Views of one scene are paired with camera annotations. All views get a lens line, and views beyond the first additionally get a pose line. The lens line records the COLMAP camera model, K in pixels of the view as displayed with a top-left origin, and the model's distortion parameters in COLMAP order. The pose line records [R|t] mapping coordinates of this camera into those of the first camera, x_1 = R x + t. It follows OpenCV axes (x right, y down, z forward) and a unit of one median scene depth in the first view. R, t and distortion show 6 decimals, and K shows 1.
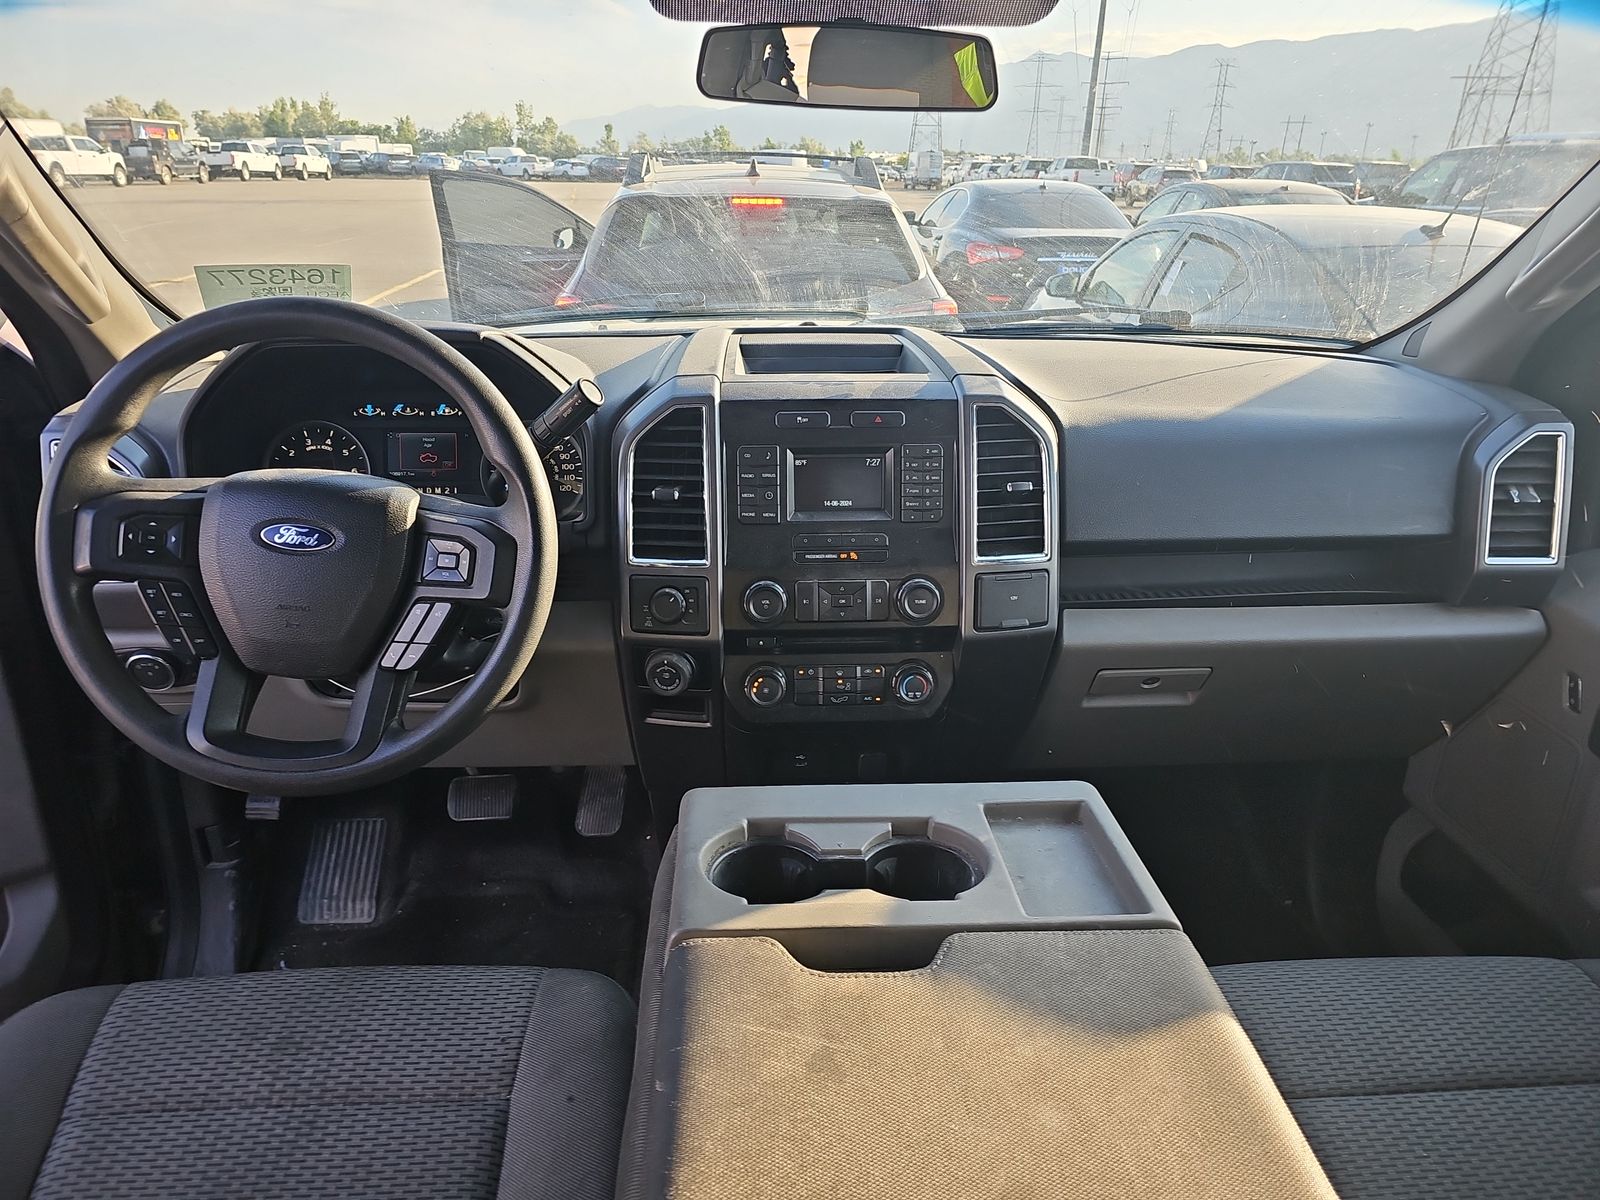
lens RADIAL K [[1048.9, 0, 800.0], [0, 1048.9, 600.0], [0, 0, 1]] dist [-0.003483, 0.001920]
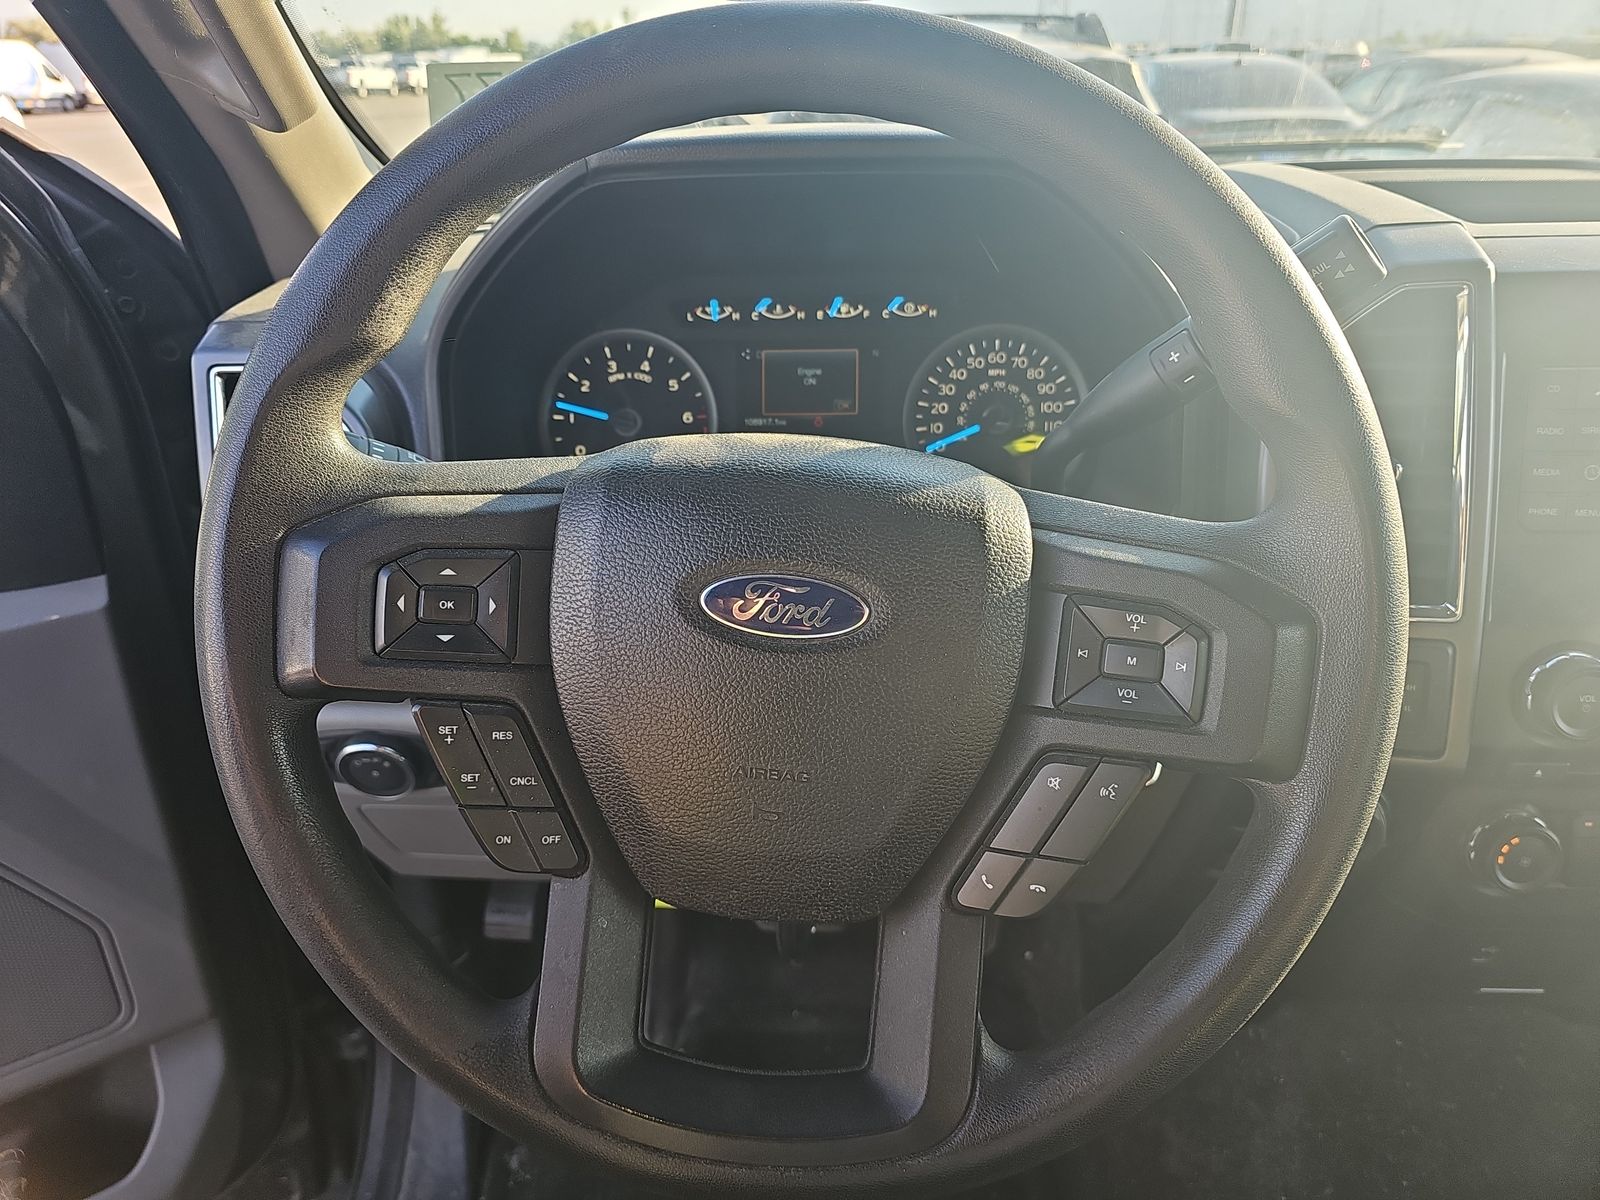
lens RADIAL K [[1094.6, 0, 800.0], [0, 1094.6, 600.0], [0, 0, 1]] dist [-0.002470, -0.001705]
pose [[0.993299, 0.015818, -0.114483, -0.411549], [-0.008124, 0.997696, 0.067359, -0.088363], [0.115285, -0.065978, 0.991139, 0.559276]]
